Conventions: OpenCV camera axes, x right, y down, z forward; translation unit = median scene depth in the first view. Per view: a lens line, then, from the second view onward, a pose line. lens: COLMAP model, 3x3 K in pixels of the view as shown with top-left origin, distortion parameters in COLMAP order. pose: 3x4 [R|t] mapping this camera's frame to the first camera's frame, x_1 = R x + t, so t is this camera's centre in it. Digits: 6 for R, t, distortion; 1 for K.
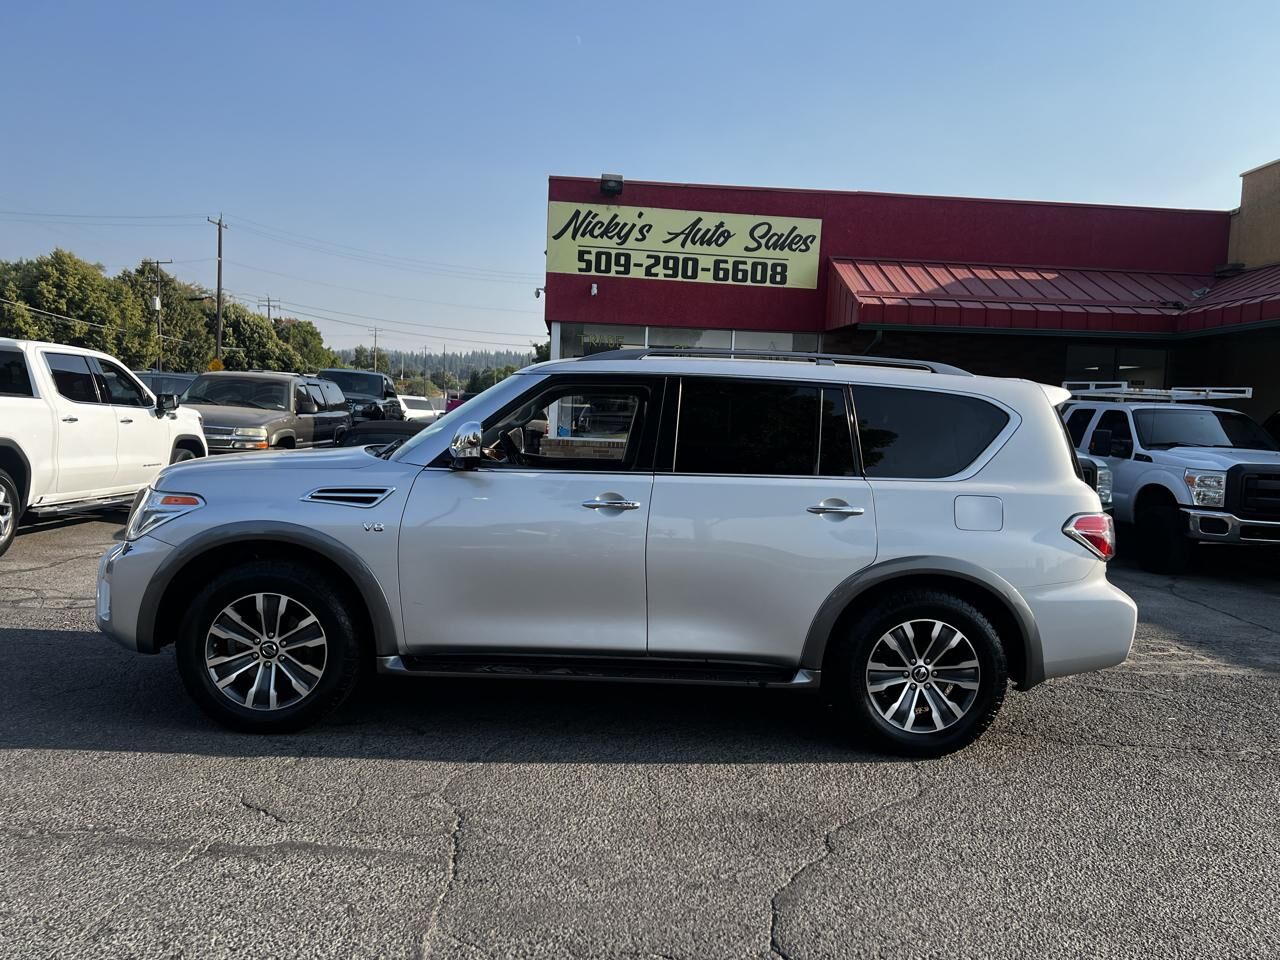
lens RADIAL K [[892.8, 0, 637.9], [0, 892.8, 475.6], [0, 0, 1]] dist [0.039470, -0.042405]
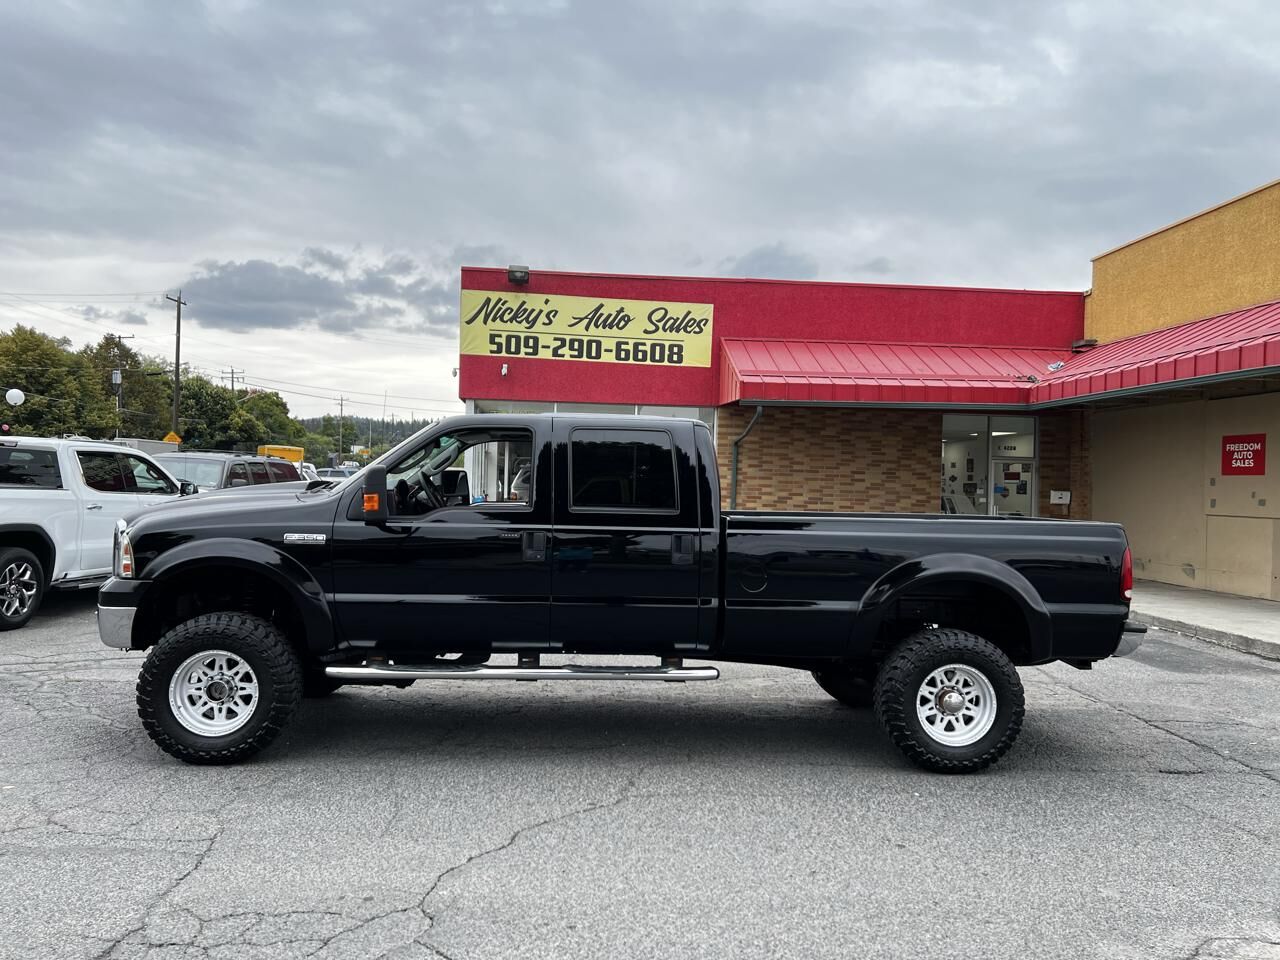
lens RADIAL K [[885.3, 0, 640.0], [0, 885.3, 480.0], [0, 0, 1]] dist [0.048058, -0.053603]
pose [[0.999309, -0.015922, 0.033587, 0.075842], [0.018064, 0.997756, -0.064465, -0.003205], [-0.032485, 0.065027, 0.997355, -0.064944]]
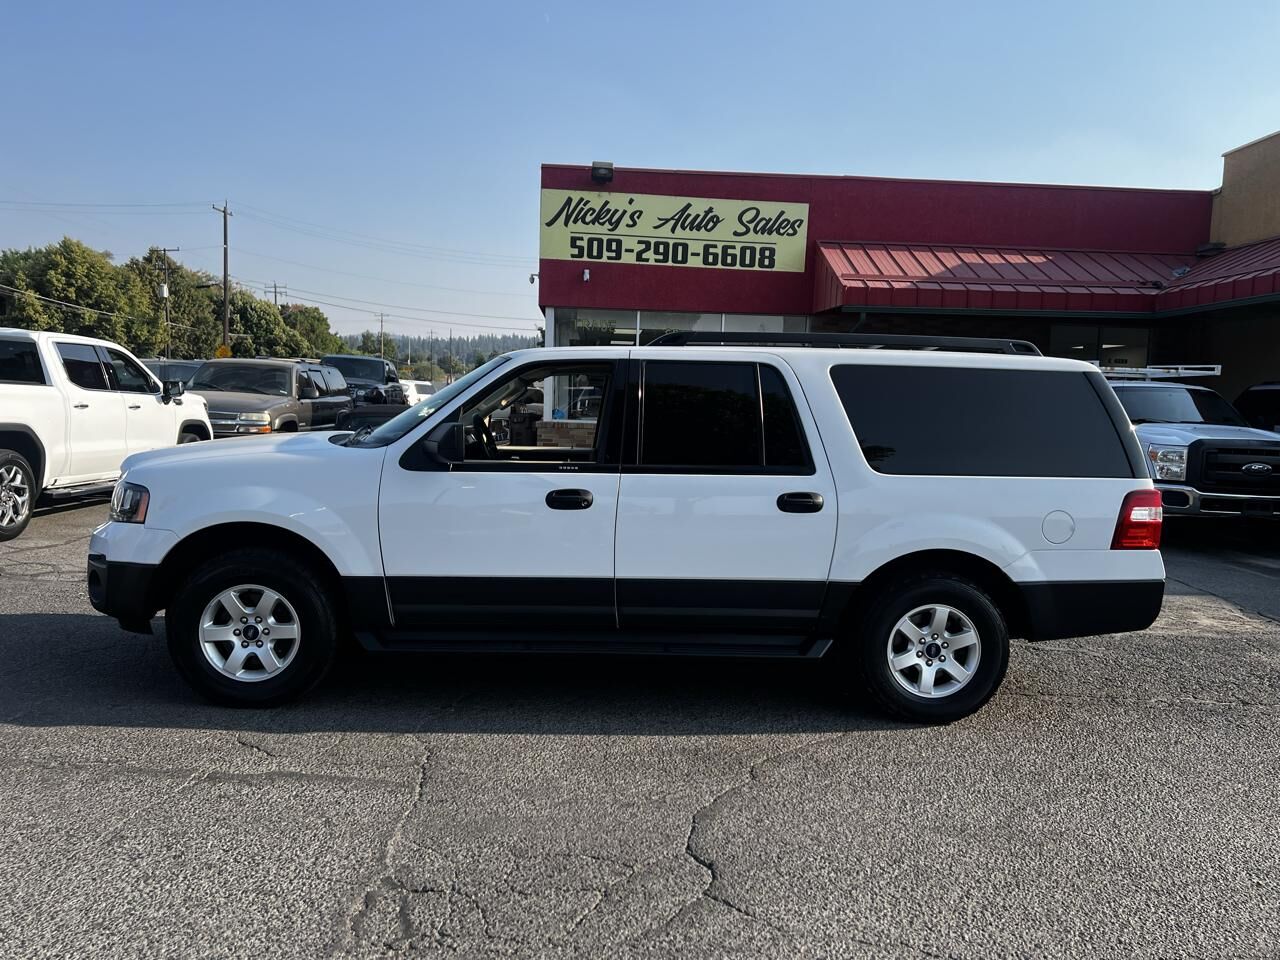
lens RADIAL K [[892.8, 0, 637.9], [0, 892.8, 475.6], [0, 0, 1]] dist [0.039470, -0.042405]
pose [[0.999916, -0.008122, -0.010089, 0.018315], [0.008315, 0.999781, 0.019198, 0.002463], [0.009930, -0.019280, 0.999765, -0.028595]]
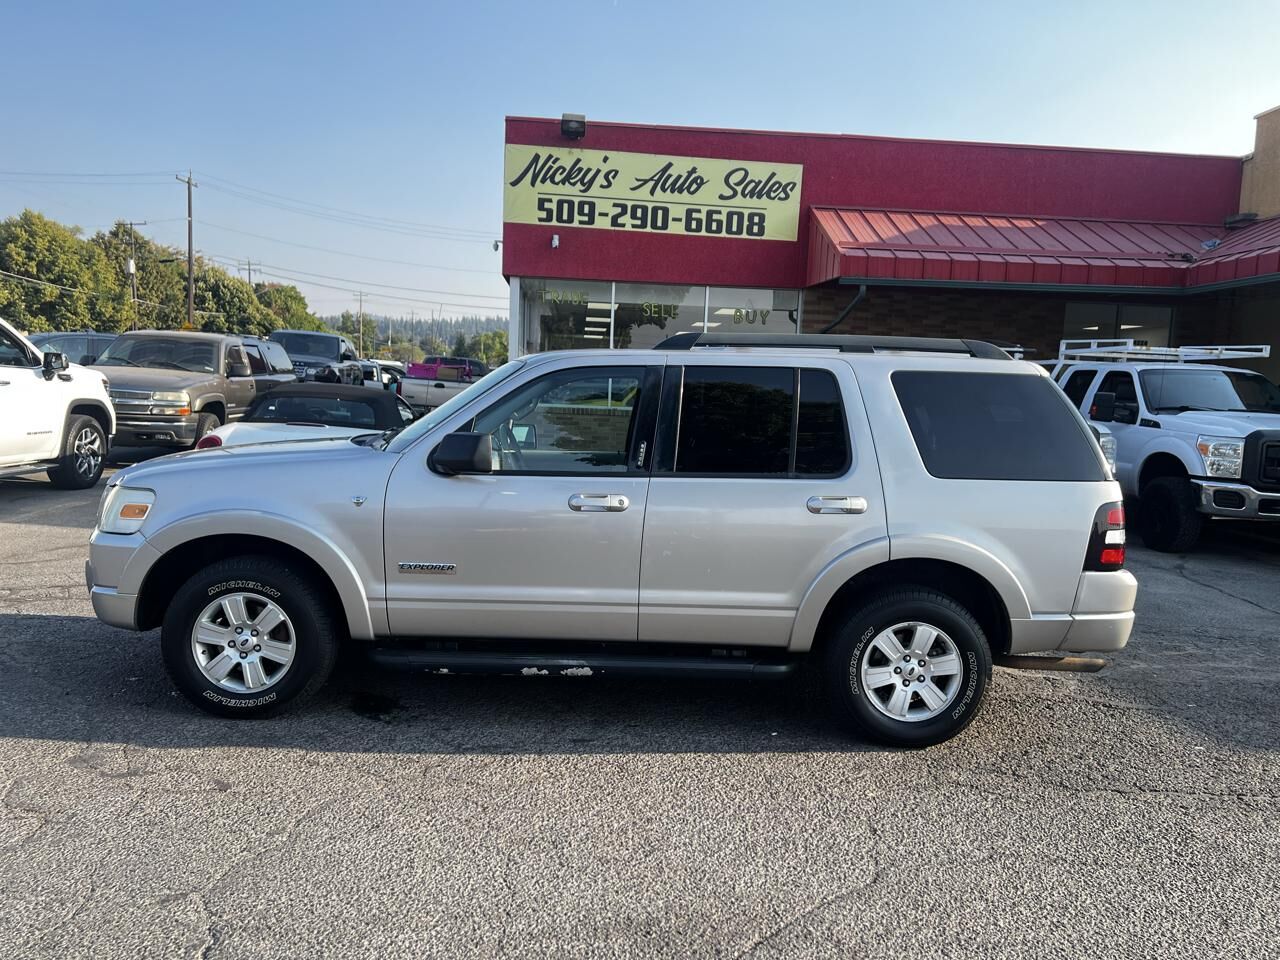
lens RADIAL K [[892.8, 0, 637.9], [0, 892.8, 475.6], [0, 0, 1]] dist [0.039470, -0.042405]
pose [[0.999972, -0.001955, 0.007190, 0.028587], [0.001688, 0.999315, 0.036968, -0.001054], [-0.007257, -0.036955, 0.999291, 0.069113]]
